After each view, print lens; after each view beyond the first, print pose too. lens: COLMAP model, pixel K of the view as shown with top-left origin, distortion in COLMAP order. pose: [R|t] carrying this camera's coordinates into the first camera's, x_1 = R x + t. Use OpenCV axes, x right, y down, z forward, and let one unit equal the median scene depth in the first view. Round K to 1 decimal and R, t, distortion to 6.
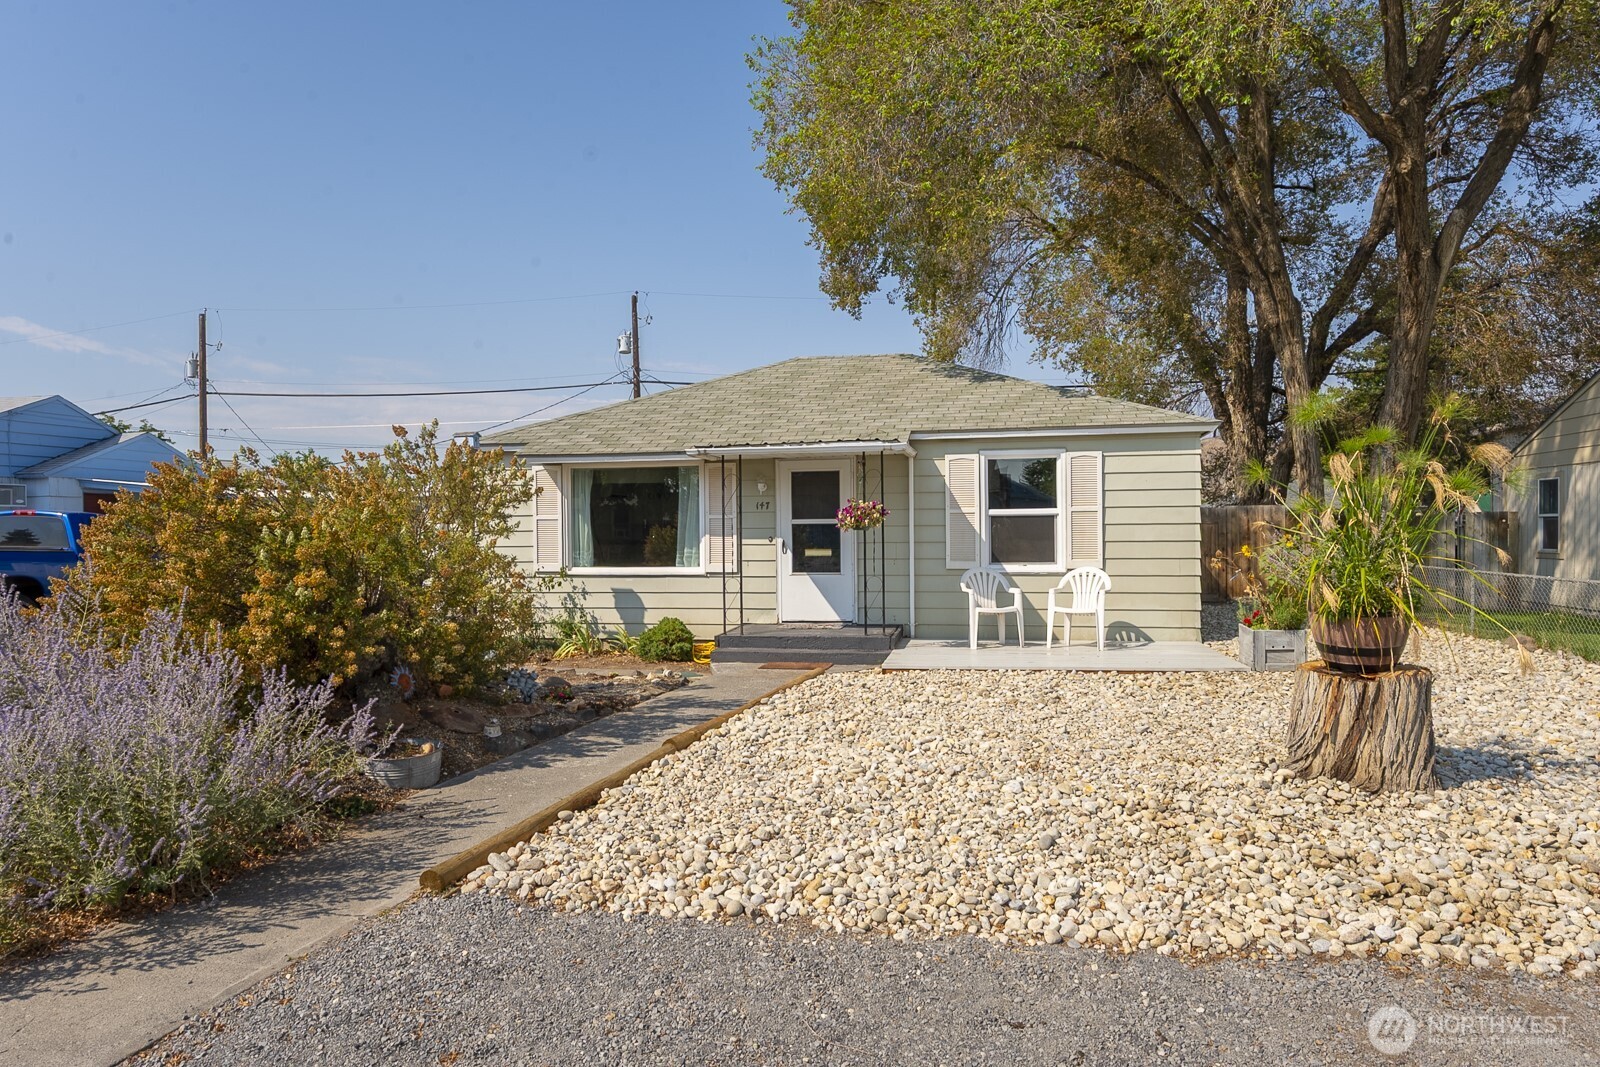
lens RADIAL K [[812.3, 0, 795.3], [0, 812.3, 562.6], [0, 0, 1]] dist [-0.000248, -0.000248]
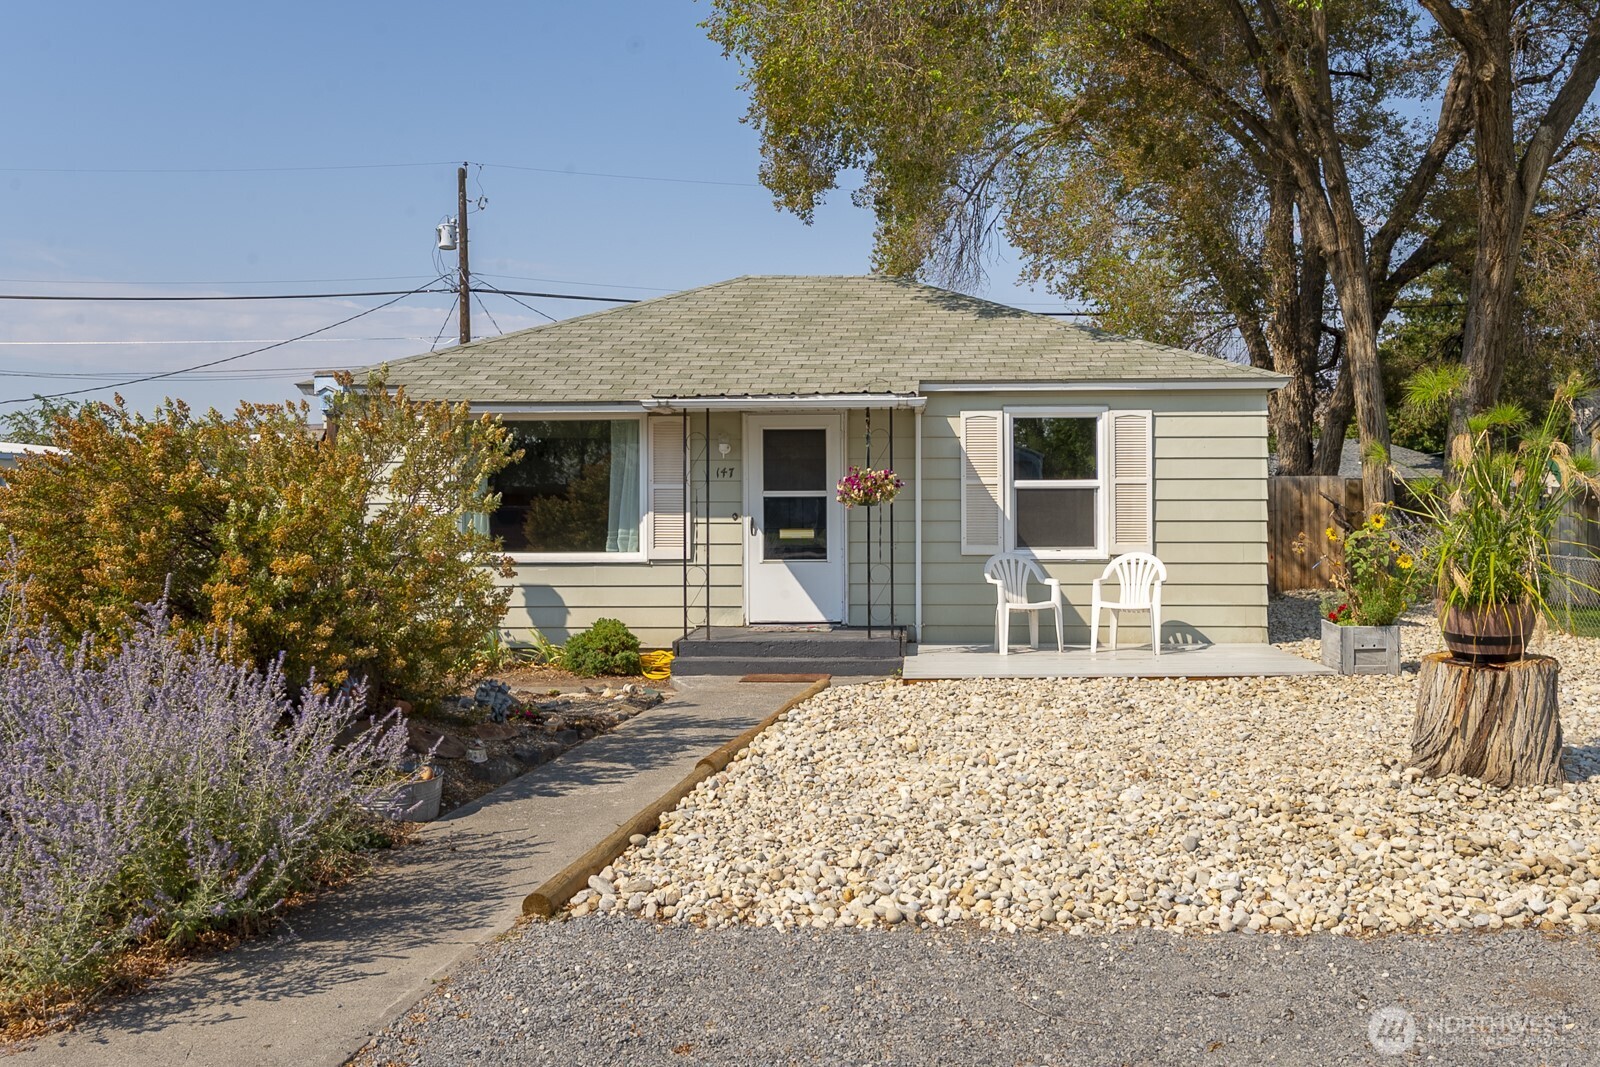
lens RADIAL K [[1155.0, 0, 800.2], [0, 1155.0, 533.9], [0, 0, 1]] dist [0.002014, -0.000607]
pose [[0.992249, 0.002611, 0.124239, -0.140996], [-0.001124, 0.999927, -0.012039, 0.001166], [-0.124261, 0.011807, 0.992179, -0.125810]]
